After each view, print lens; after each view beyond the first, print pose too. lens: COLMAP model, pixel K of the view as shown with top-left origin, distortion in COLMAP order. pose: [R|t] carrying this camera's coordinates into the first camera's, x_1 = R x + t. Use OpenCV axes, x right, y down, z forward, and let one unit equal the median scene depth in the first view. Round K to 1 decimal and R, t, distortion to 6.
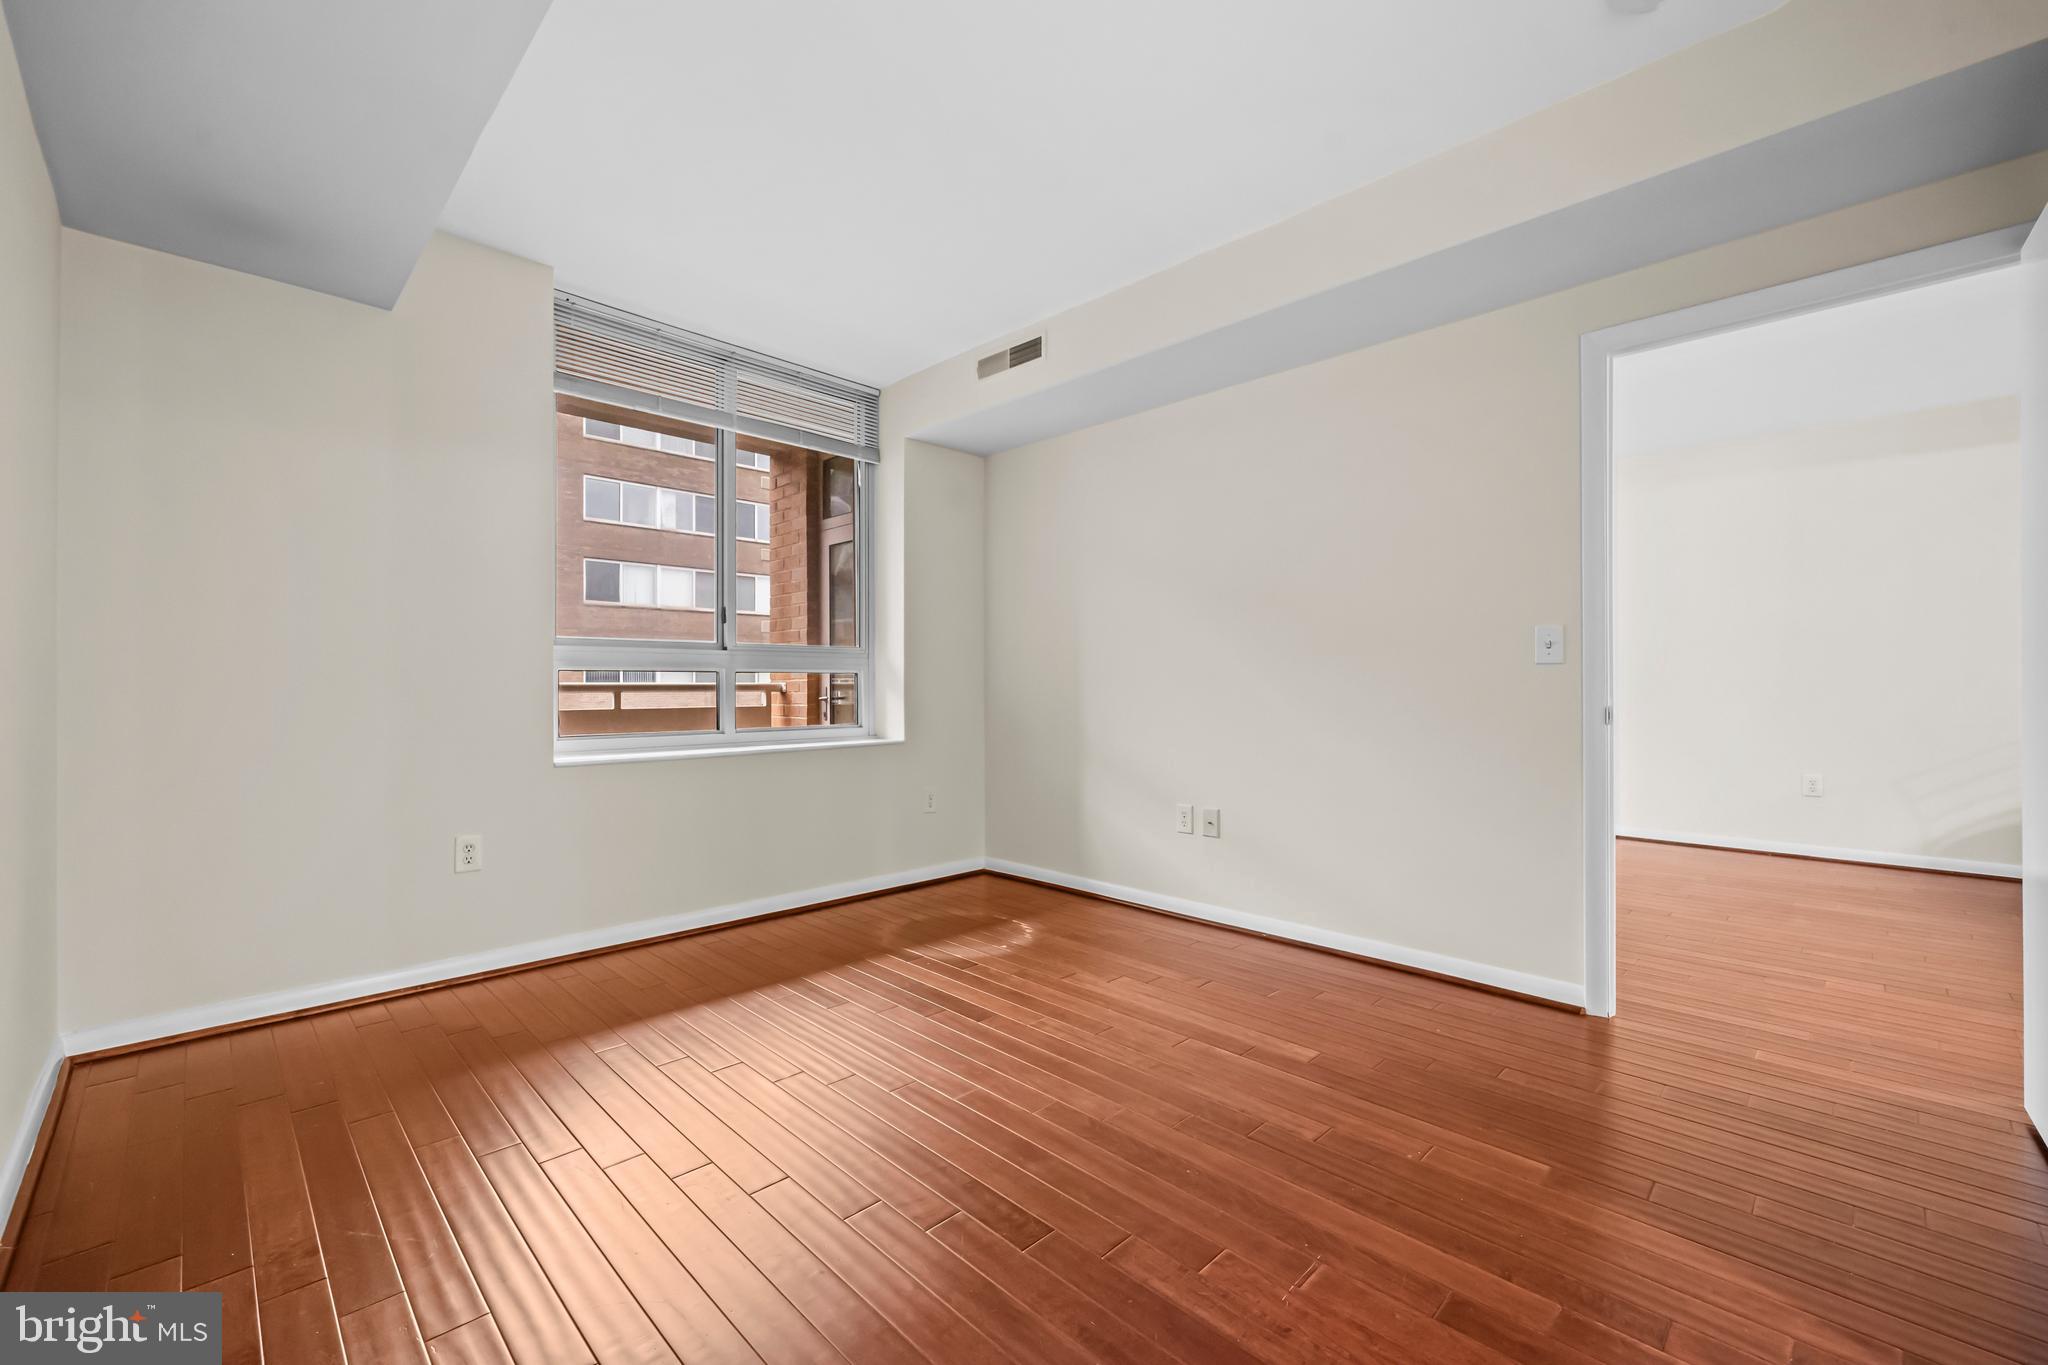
lens RADIAL K [[825.4, 0, 1024.0], [0, 825.4, 682.5], [0, 0, 1]] dist [-0.000141, 0.000016]
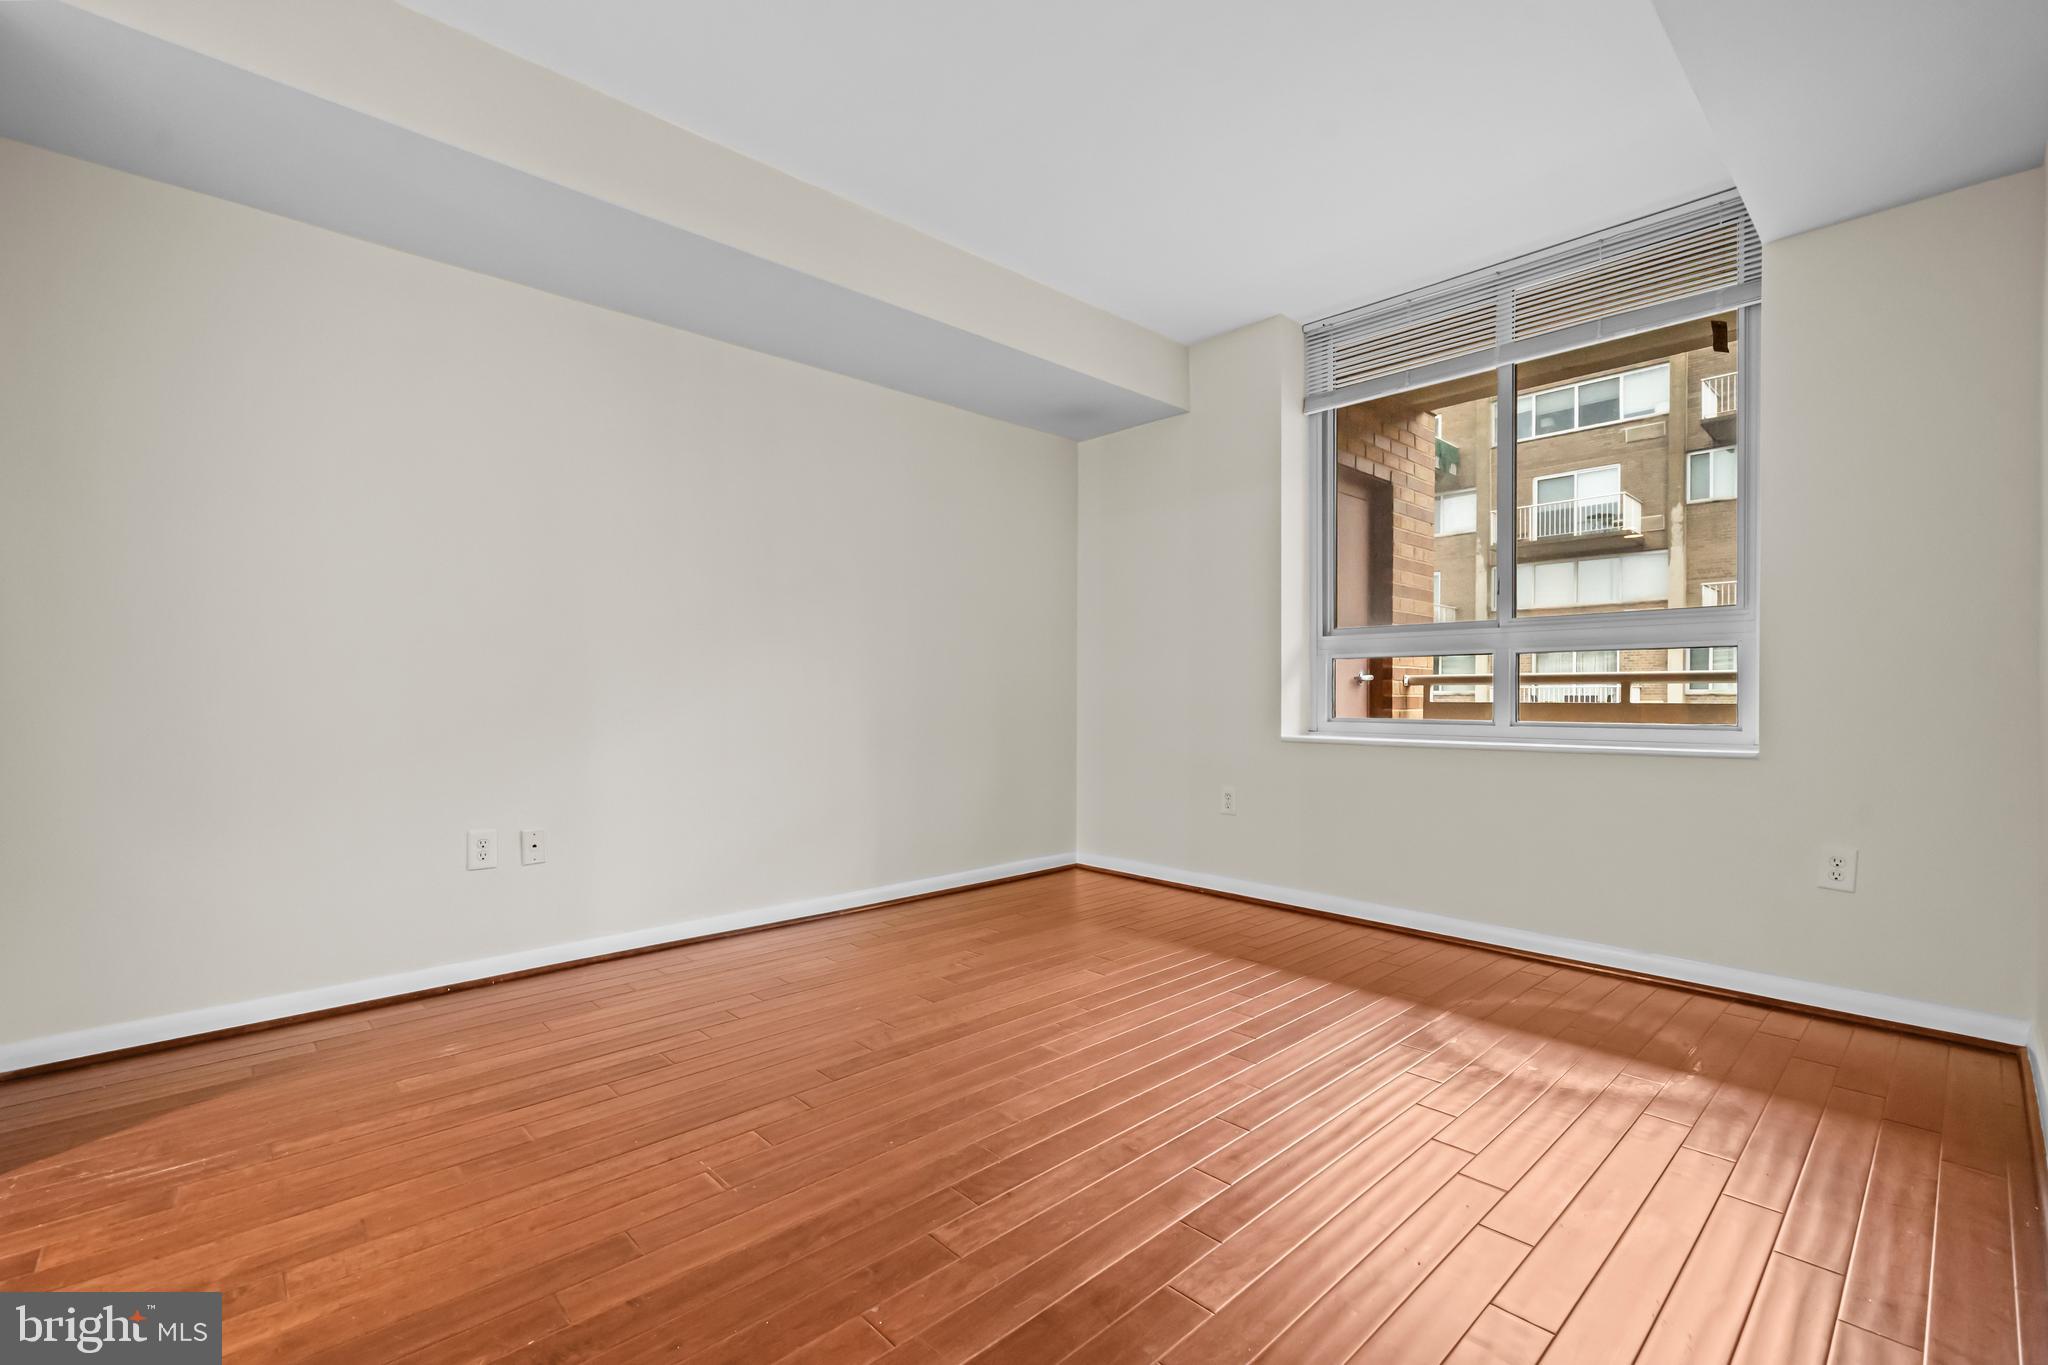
lens RADIAL K [[893.6, 0, 1014.0], [0, 893.6, 677.4], [0, 0, 1]] dist [0.000597, 0.000197]
pose [[-0.032393, -0.022182, -0.999229, 0.704252], [0.001039, 0.999752, -0.022227, 0.041374], [0.999475, -0.001758, -0.032362, 0.663711]]
